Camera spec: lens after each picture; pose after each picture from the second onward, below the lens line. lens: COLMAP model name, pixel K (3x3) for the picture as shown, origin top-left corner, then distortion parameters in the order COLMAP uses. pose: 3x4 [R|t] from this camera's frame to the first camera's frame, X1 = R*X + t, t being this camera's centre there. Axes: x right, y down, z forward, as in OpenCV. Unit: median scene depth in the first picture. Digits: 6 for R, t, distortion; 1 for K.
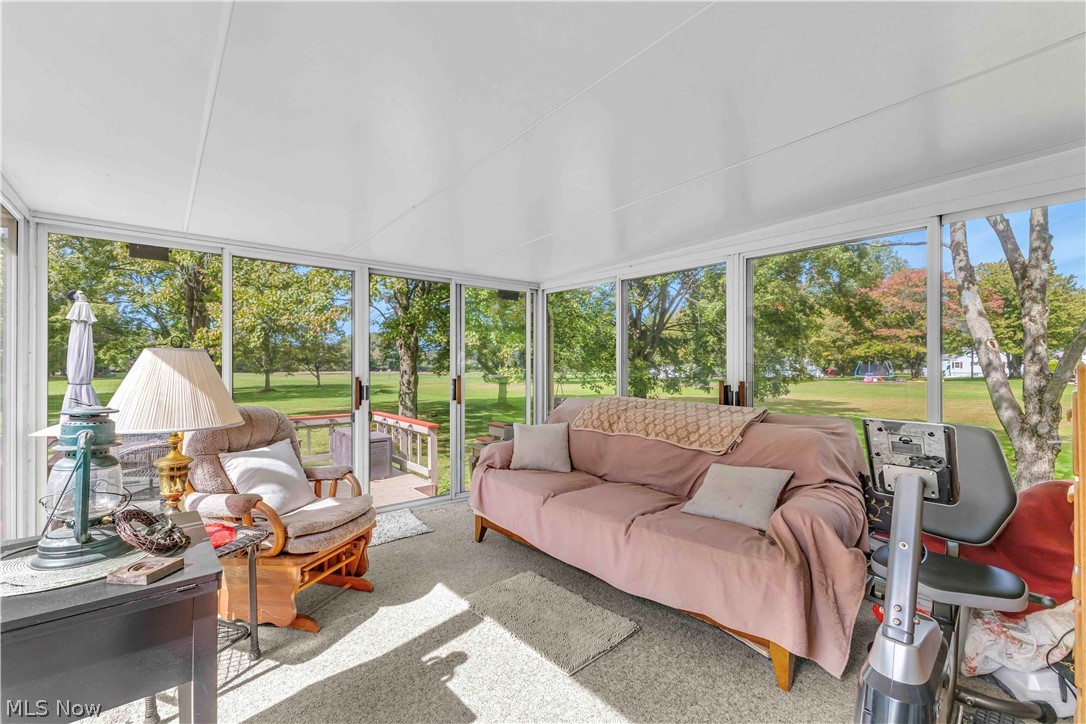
lens RADIAL K [[479.6, 0, 545.4], [0, 479.6, 362.2], [0, 0, 1]] dist [0.001957, -0.000259]
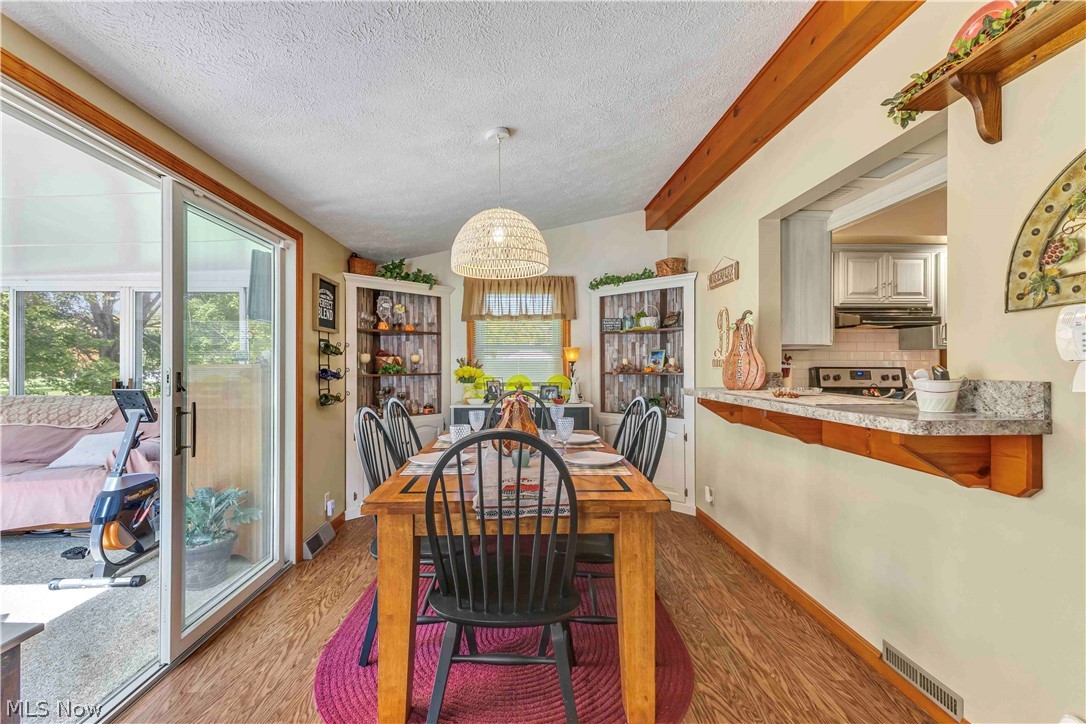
lens RADIAL K [[462.3, 0, 529.6], [0, 462.3, 359.7], [0, 0, 1]] dist [0.001259, -0.000158]
pose [[0.615147, 0.001689, 0.788410, 0.064666], [0.003243, 0.999984, -0.004672, -0.005306], [-0.788406, 0.005431, 0.615132, -0.845028]]
